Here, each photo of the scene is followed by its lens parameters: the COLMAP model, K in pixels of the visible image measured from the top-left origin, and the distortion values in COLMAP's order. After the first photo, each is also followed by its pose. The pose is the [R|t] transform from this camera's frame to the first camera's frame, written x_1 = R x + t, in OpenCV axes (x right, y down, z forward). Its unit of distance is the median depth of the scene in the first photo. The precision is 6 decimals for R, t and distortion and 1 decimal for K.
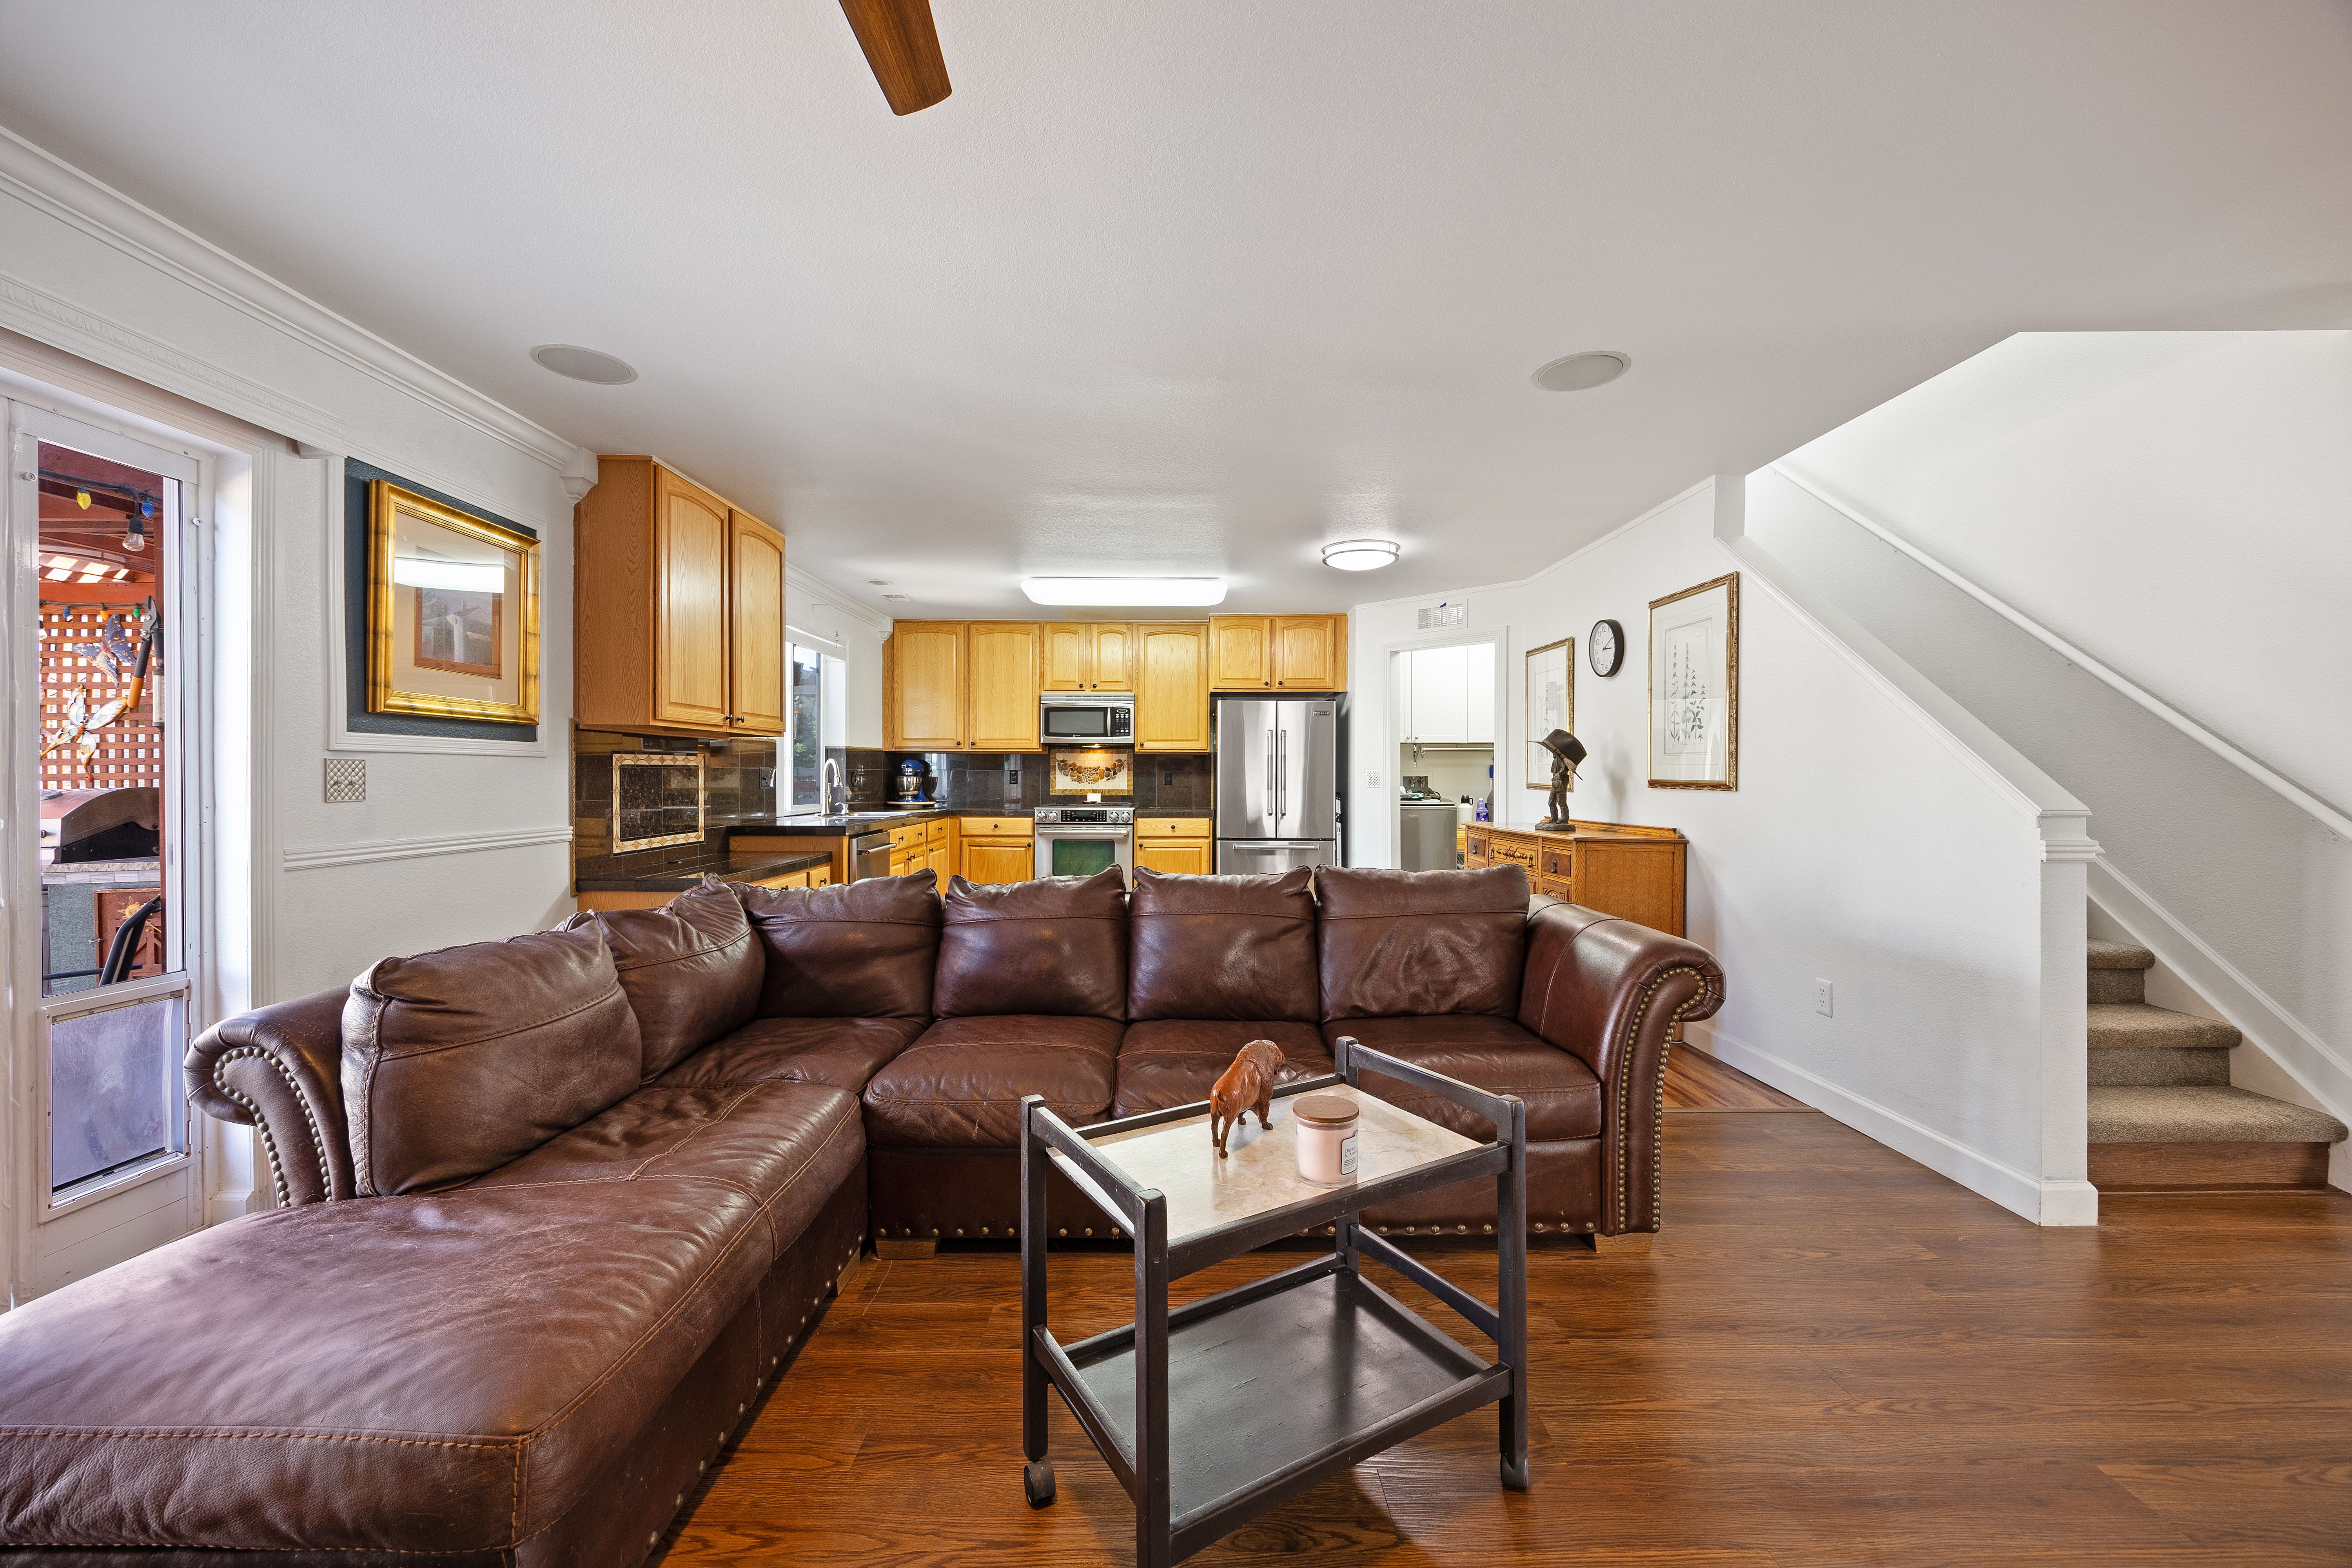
lens RADIAL K [[918.4, 0, 1185.0], [0, 918.4, 785.8], [0, 0, 1]] dist [0.008477, -0.001278]
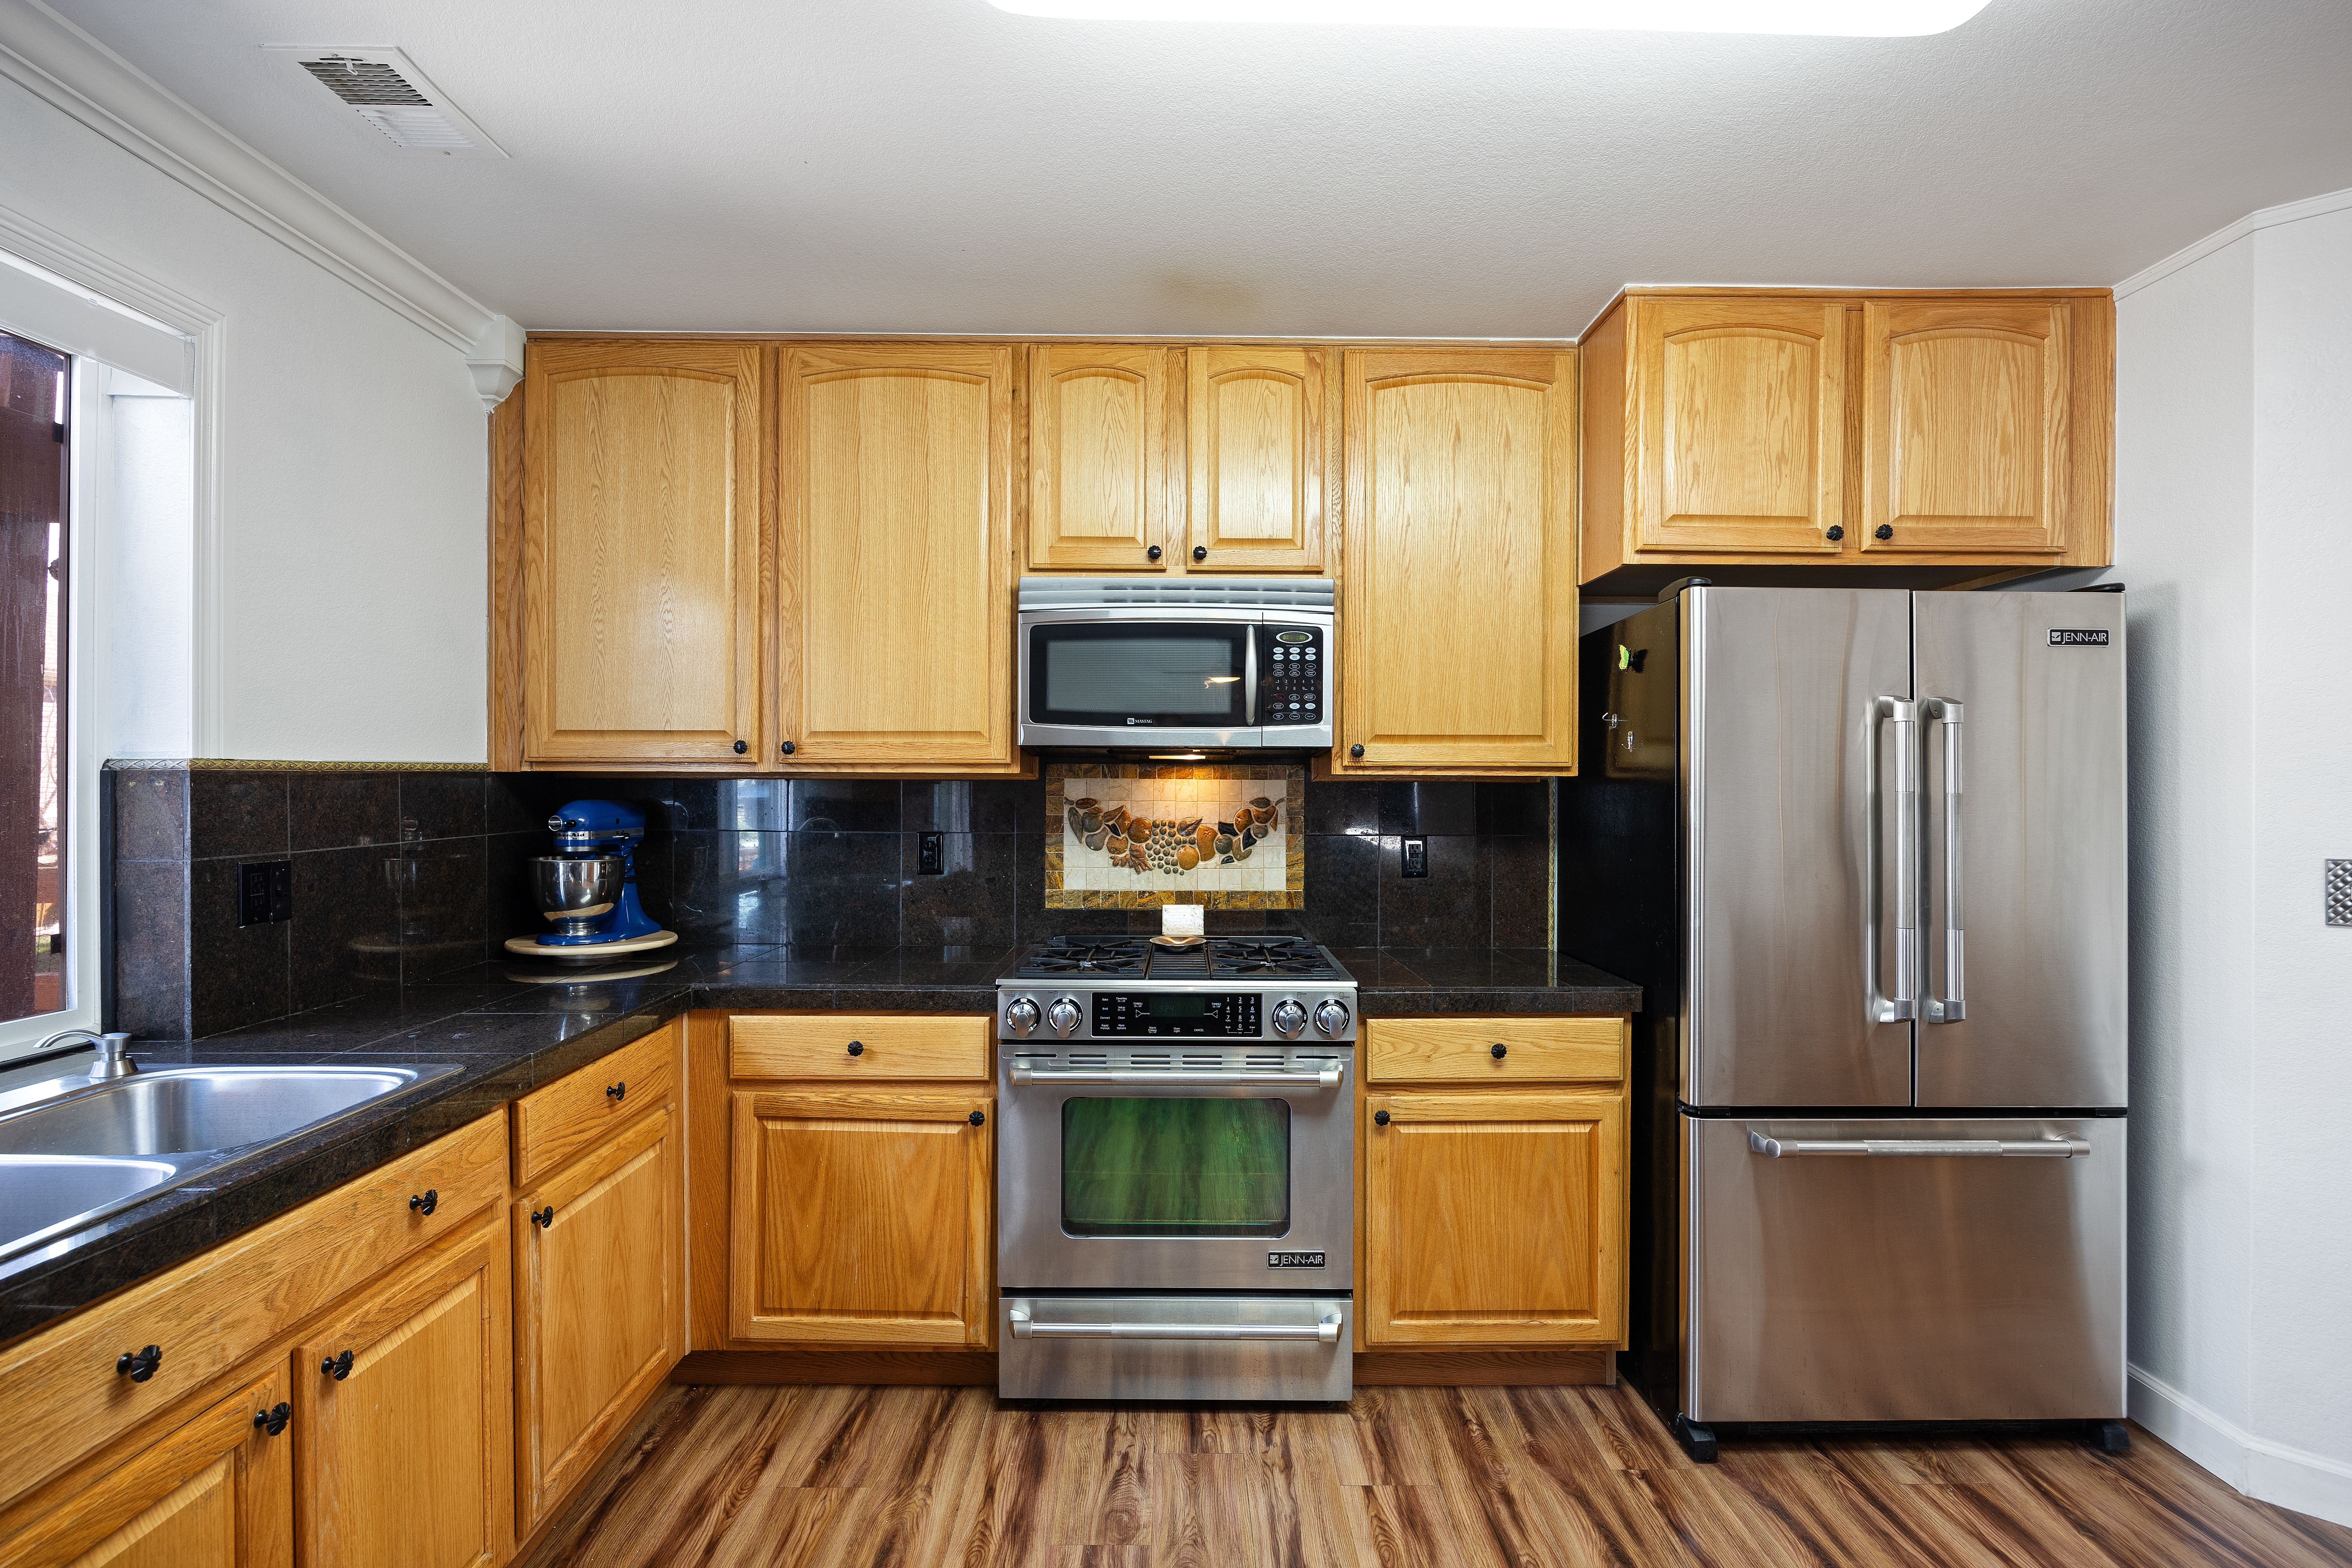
lens RADIAL K [[1121.3, 0, 1168.6], [0, 1121.3, 790.7], [0, 0, 1]] dist [-0.012122, -0.000642]
pose [[0.999923, 0.001374, -0.012367, -0.174740], [-0.001447, 0.999982, -0.005854, -0.050708], [0.012359, 0.005871, 0.999906, 1.076604]]
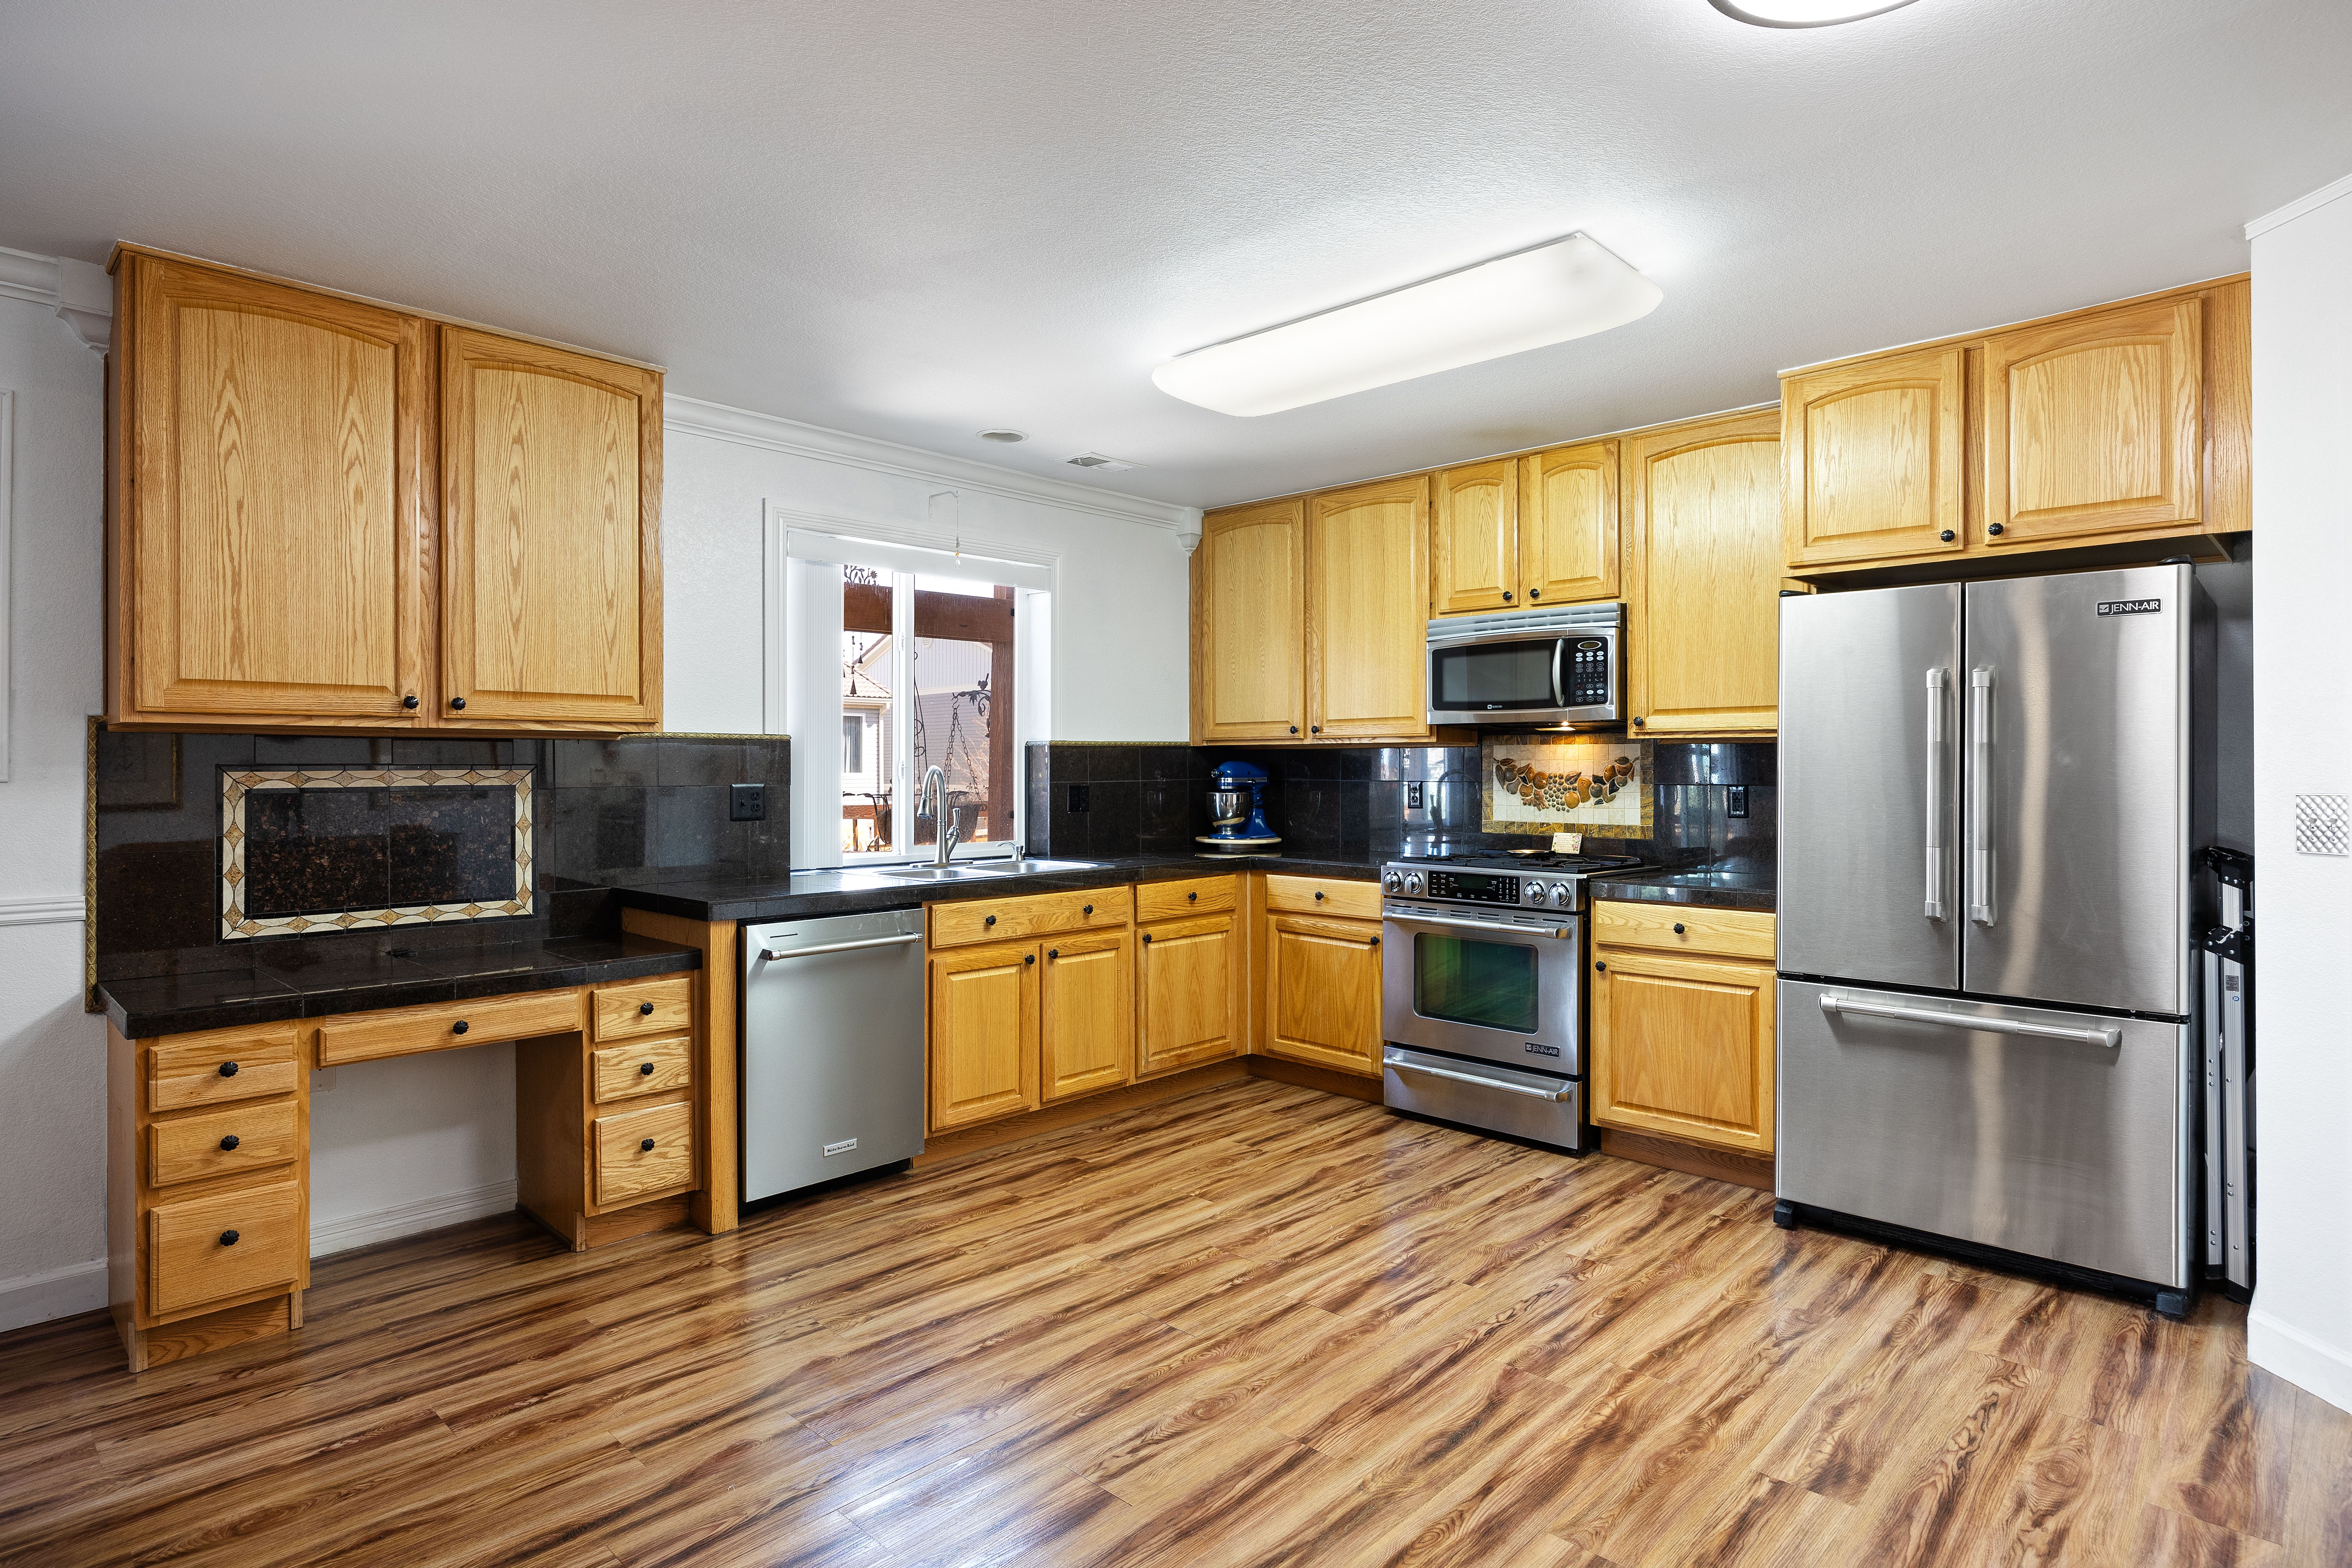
lens RADIAL K [[1241.2, 0, 1191.7], [0, 1241.2, 765.8], [0, 0, 1]] dist [-0.003905, -0.003120]
pose [[0.716973, -0.004241, -0.697088, 0.339800], [-0.005637, 0.999914, -0.011881, -0.028808], [0.697078, 0.012448, 0.716887, 0.765033]]
